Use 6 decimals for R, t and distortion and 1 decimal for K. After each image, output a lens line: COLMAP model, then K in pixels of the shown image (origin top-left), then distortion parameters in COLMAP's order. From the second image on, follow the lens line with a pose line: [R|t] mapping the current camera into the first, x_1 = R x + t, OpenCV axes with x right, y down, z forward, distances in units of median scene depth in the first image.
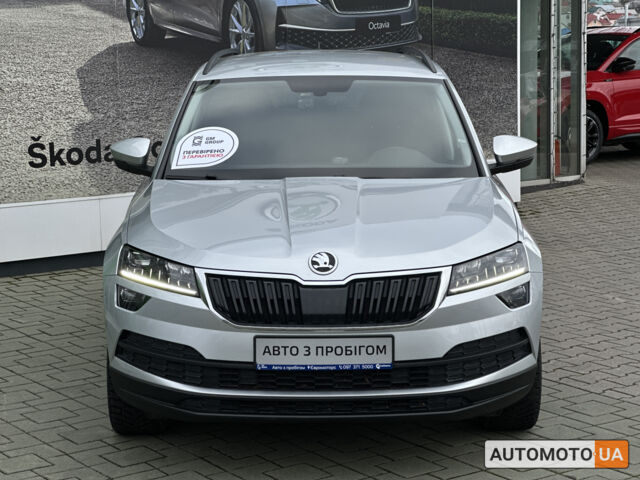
lens RADIAL K [[1404.3, 0, 313.2], [0, 1404.3, 235.3], [0, 0, 1]] dist [0.160531, 0.000000]
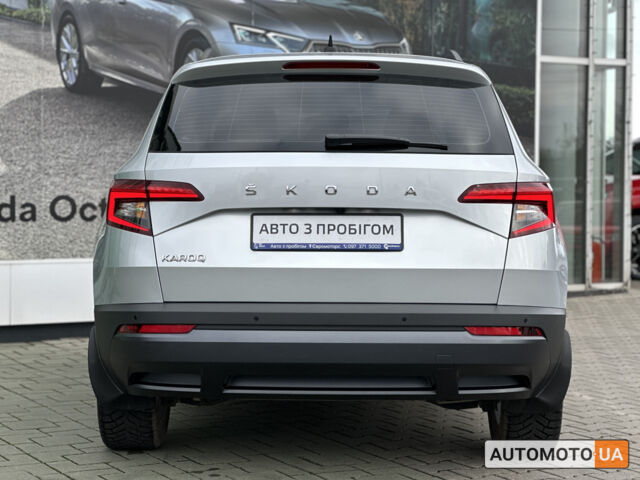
lens RADIAL K [[1404.3, 0, 320.2], [0, 1404.3, 234.9], [0, 0, 1]] dist [0.160531, 0.000000]
pose [[0.994704, 0.034090, -0.096962, 0.227037], [-0.044346, 0.993412, -0.105669, 0.074892], [0.092721, 0.109409, 0.989663, 0.296137]]
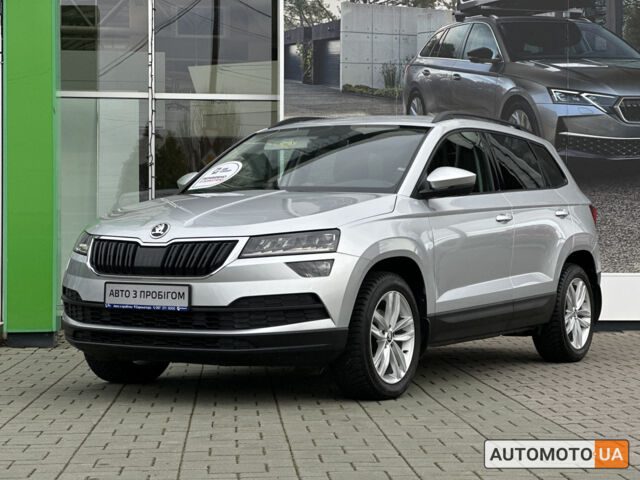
lens RADIAL K [[1404.3, 0, 317.2], [0, 1404.3, 240.0], [0, 0, 1]] dist [0.160531, 0.000000]
pose [[0.853657, 0.016137, -0.520585, 0.788570], [-0.091096, 0.988739, -0.118731, 0.165034], [0.512807, 0.148779, 0.845514, -0.032081]]
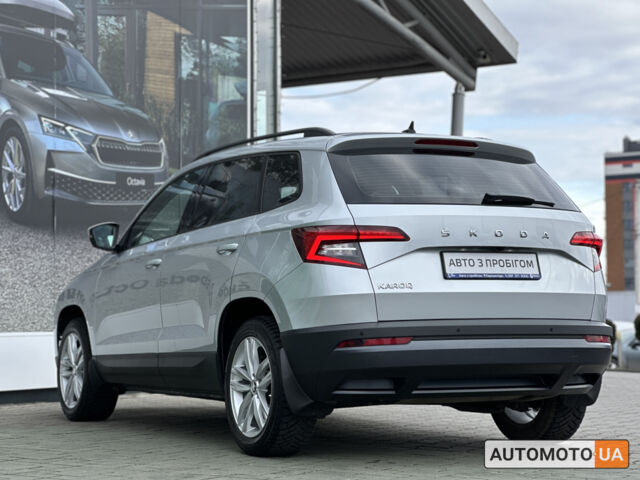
lens RADIAL K [[1404.3, 0, 321.8], [0, 1404.3, 242.3], [0, 0, 1]] dist [0.160531, 0.000000]
pose [[0.926894, 0.038889, 0.373304, -0.418144], [0.036309, 0.980661, -0.192316, 0.179764], [-0.373564, 0.191811, 0.907557, 0.159157]]
